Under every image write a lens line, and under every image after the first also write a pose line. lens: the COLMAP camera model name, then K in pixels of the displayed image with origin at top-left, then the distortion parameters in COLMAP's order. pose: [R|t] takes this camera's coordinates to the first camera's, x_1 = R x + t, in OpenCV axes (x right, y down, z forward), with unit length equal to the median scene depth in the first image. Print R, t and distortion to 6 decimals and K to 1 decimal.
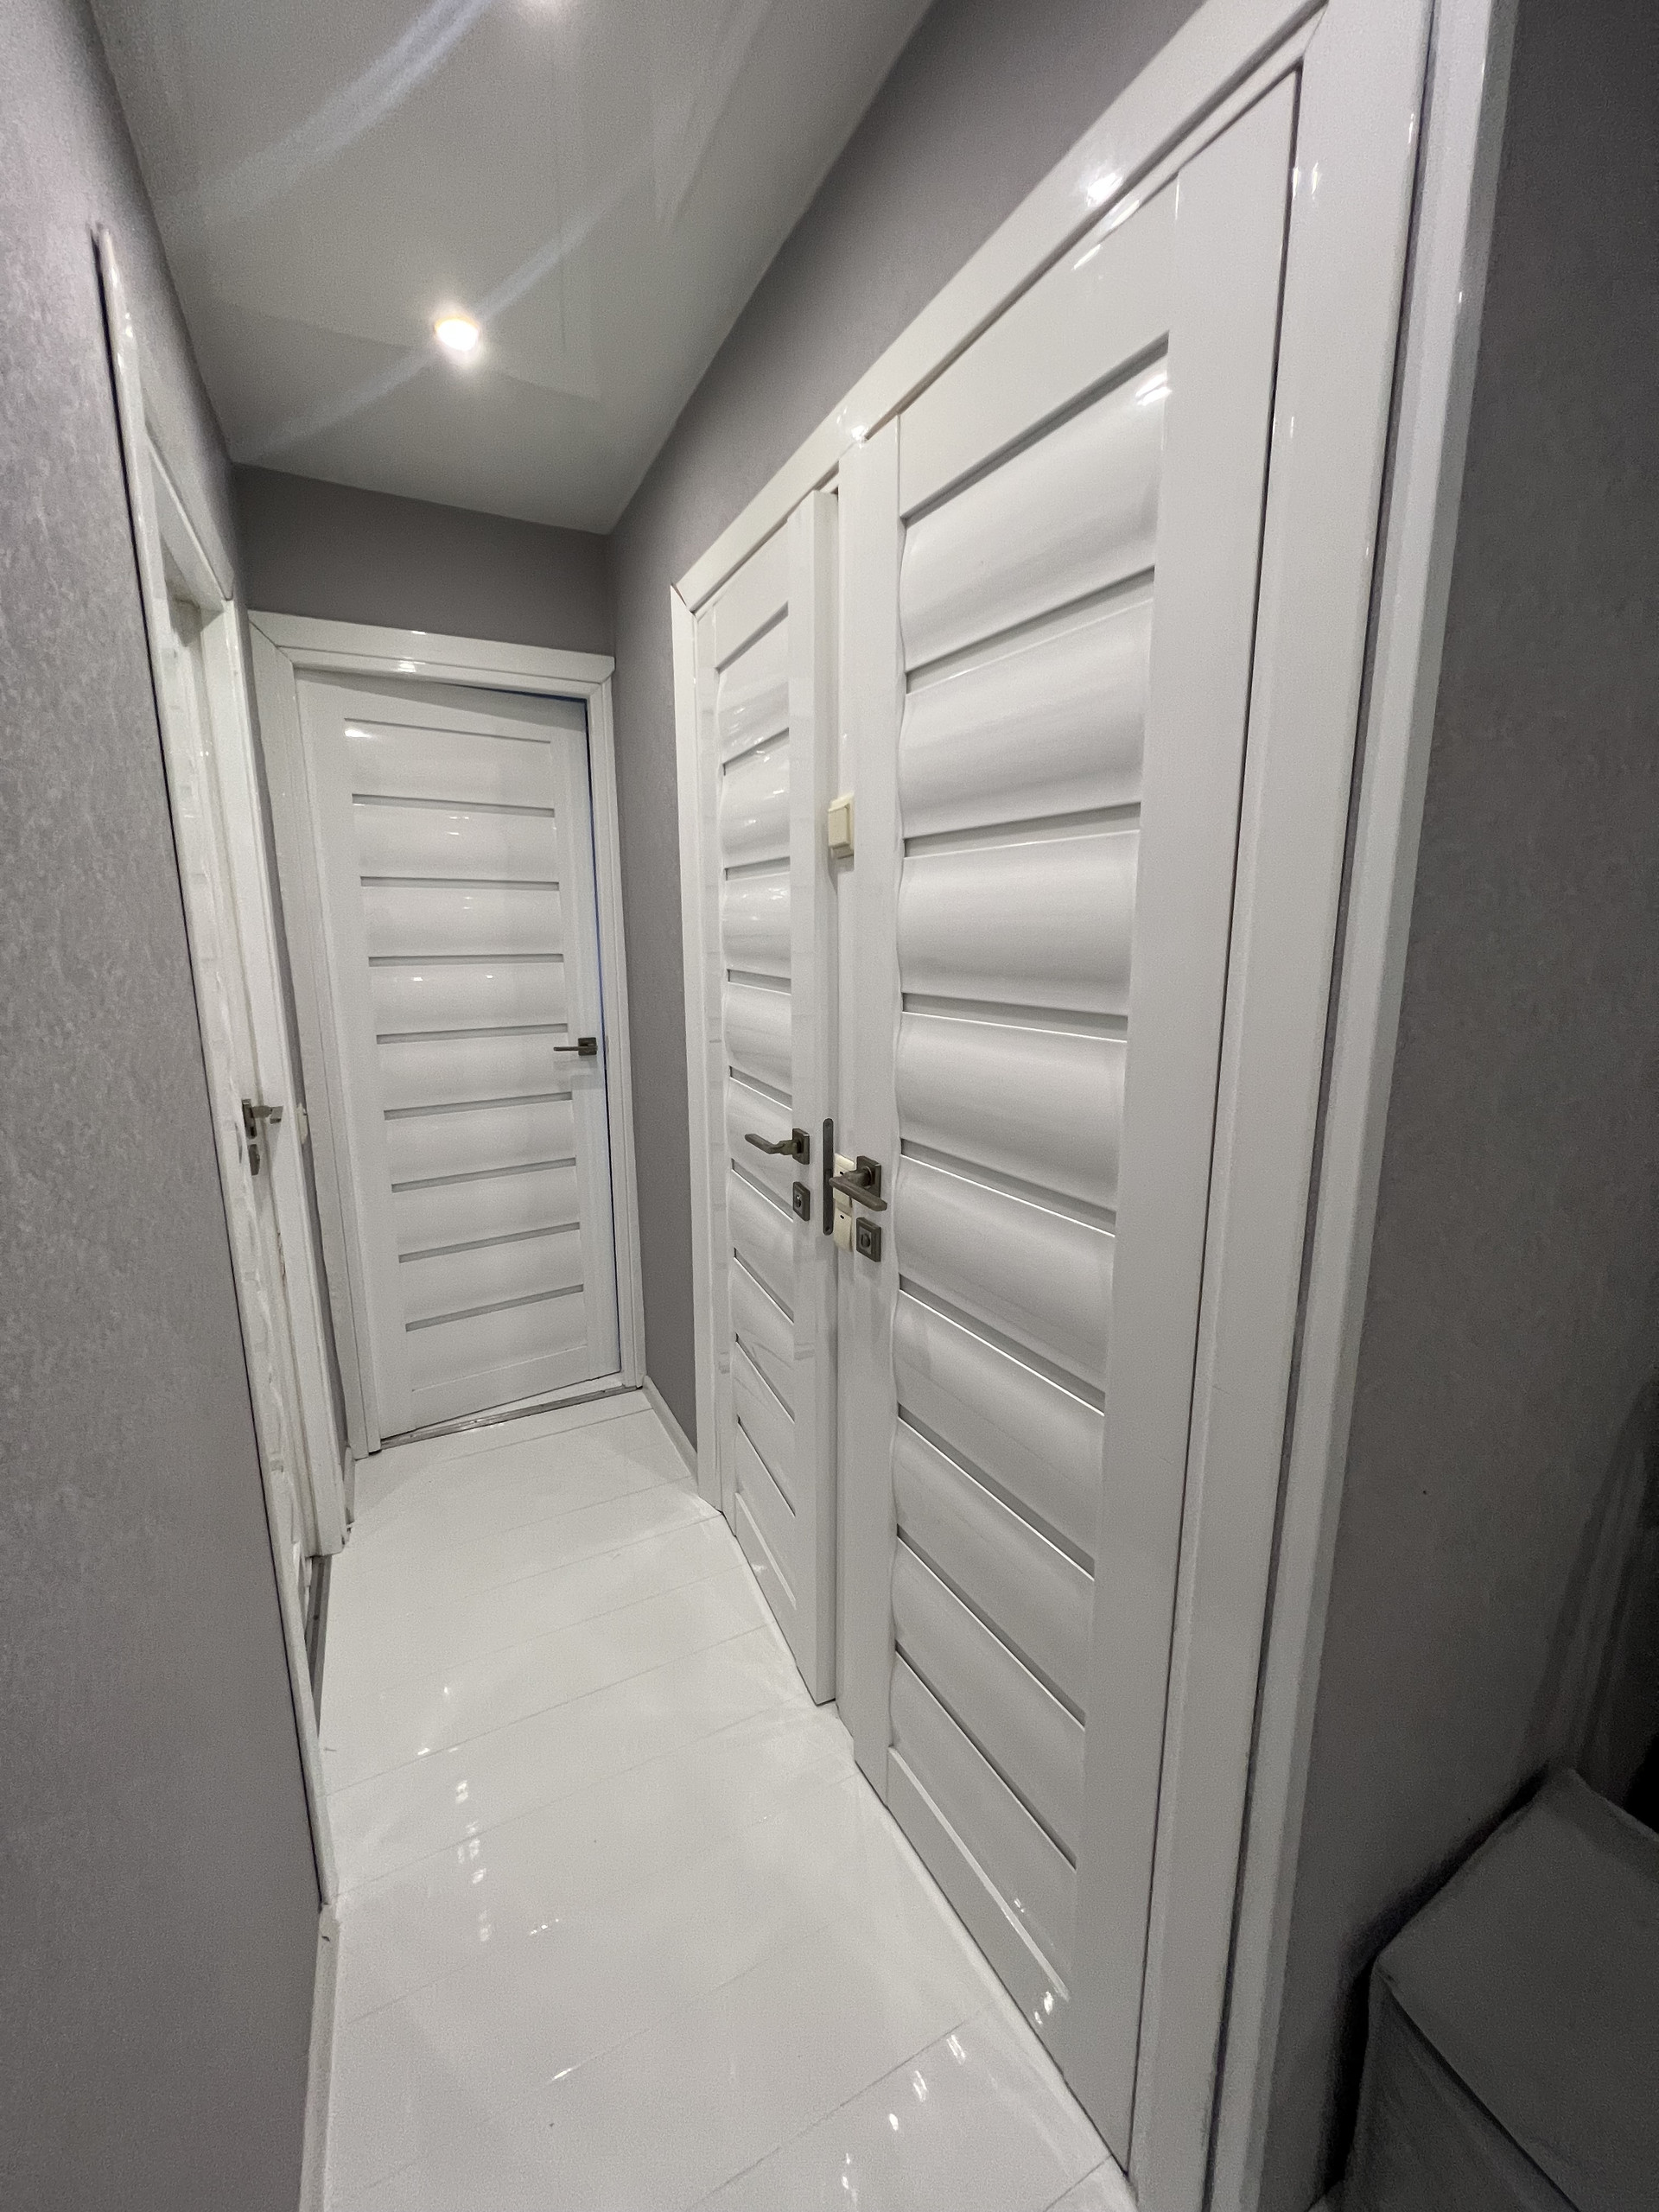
lens RADIAL K [[880.7, 0, 831.6], [0, 880.7, 1097.8], [0, 0, 1]] dist [-0.008183, 0.000220]
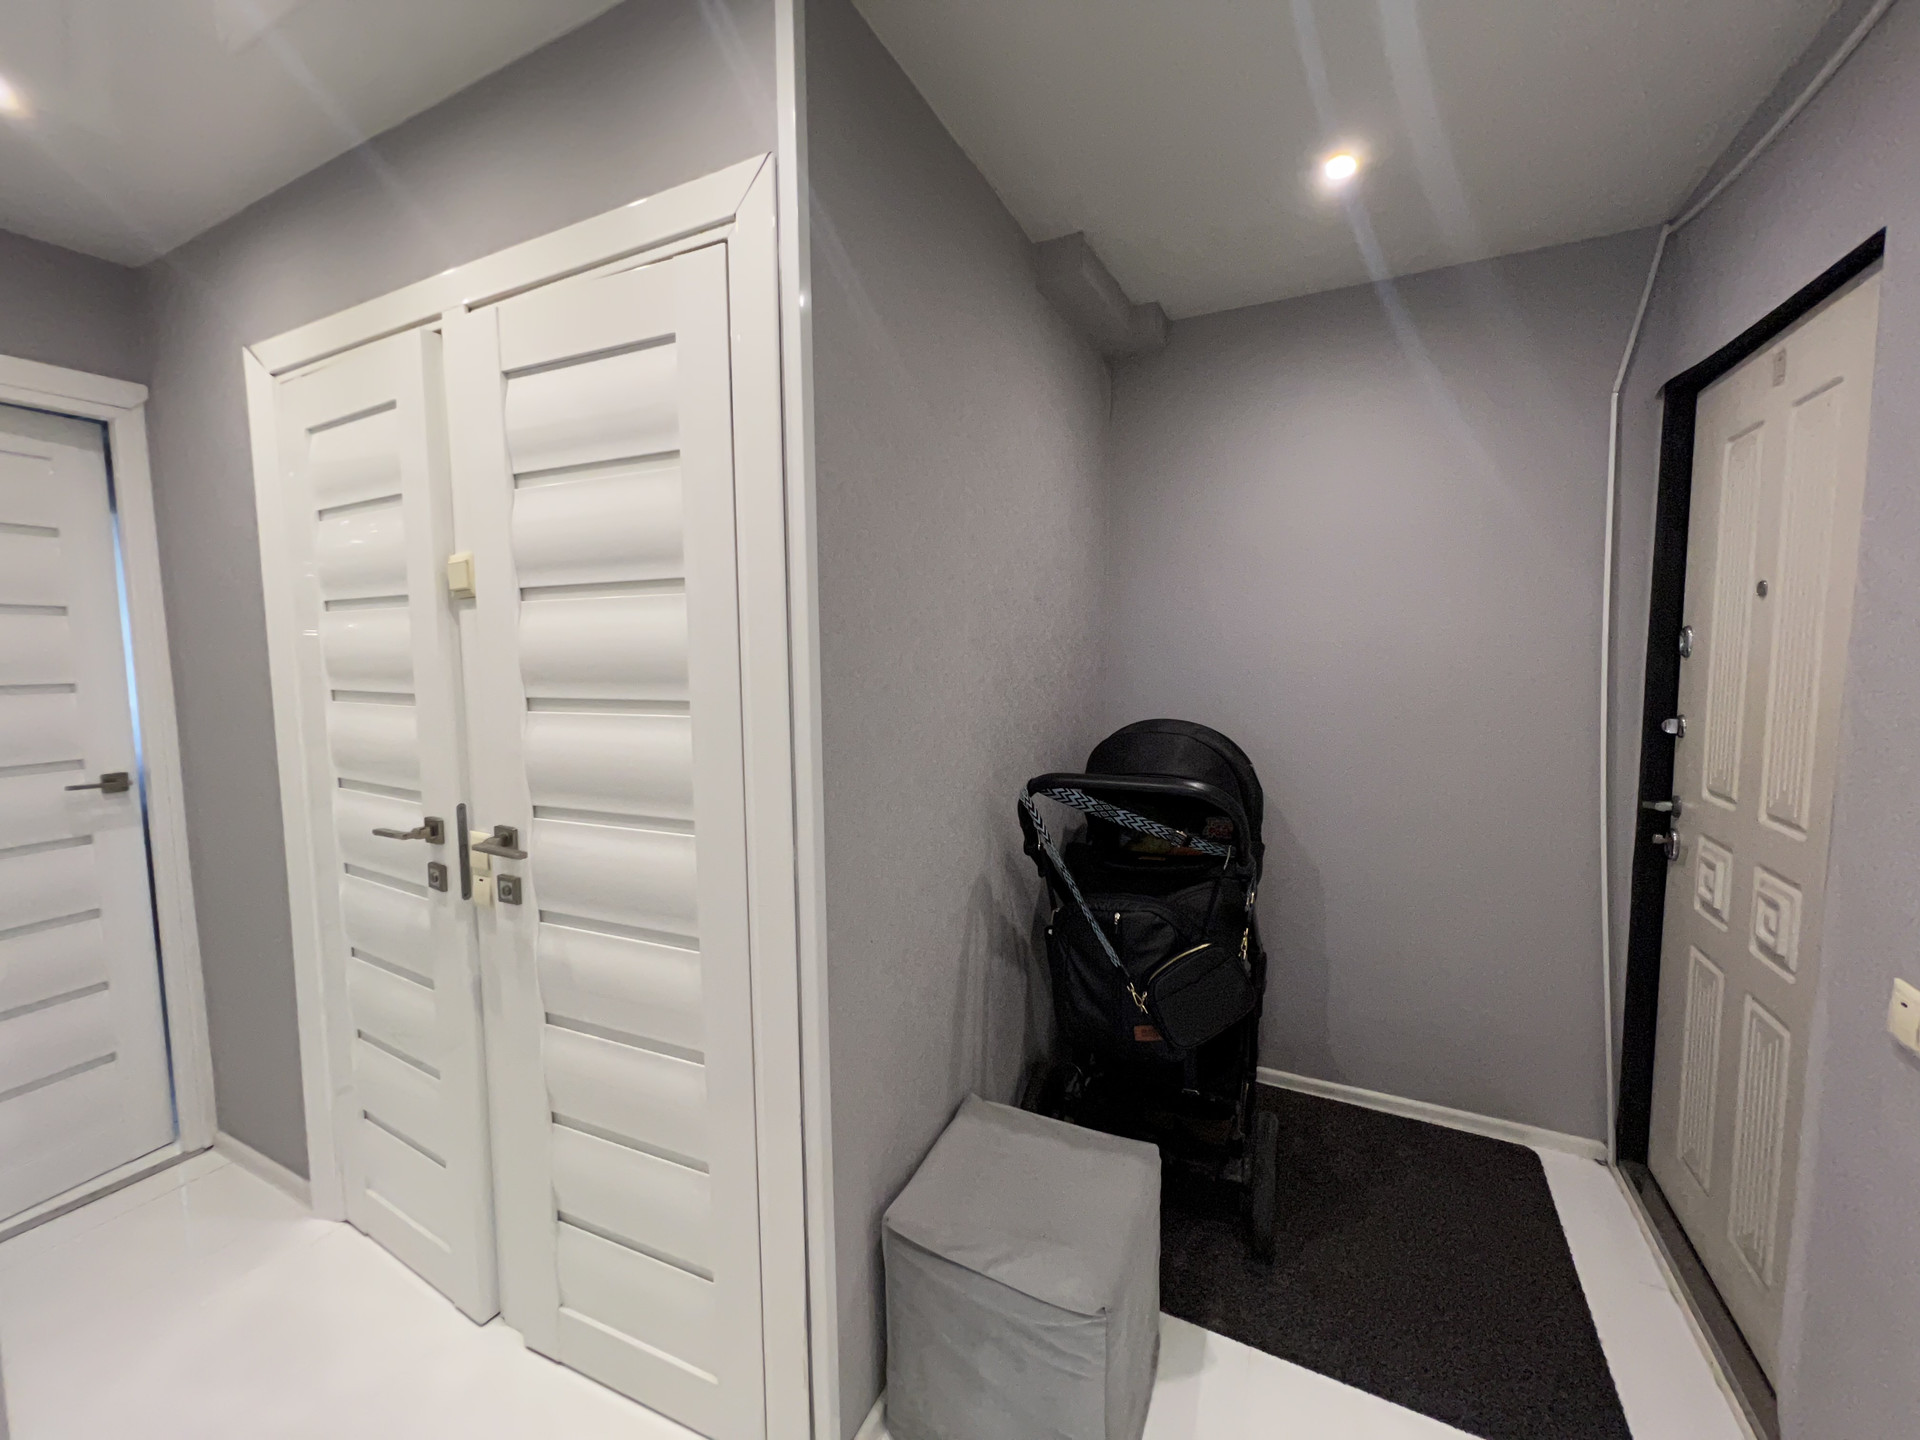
lens RADIAL K [[774.9, 0, 952.6], [0, 774.9, 715.6], [0, 0, 1]] dist [0.002673, 0.000484]
pose [[0.807602, -0.056442, 0.587020, -0.078395], [0.120246, 0.990258, -0.070217, 0.060406], [-0.577338, 0.127295, 0.806521, -0.292926]]
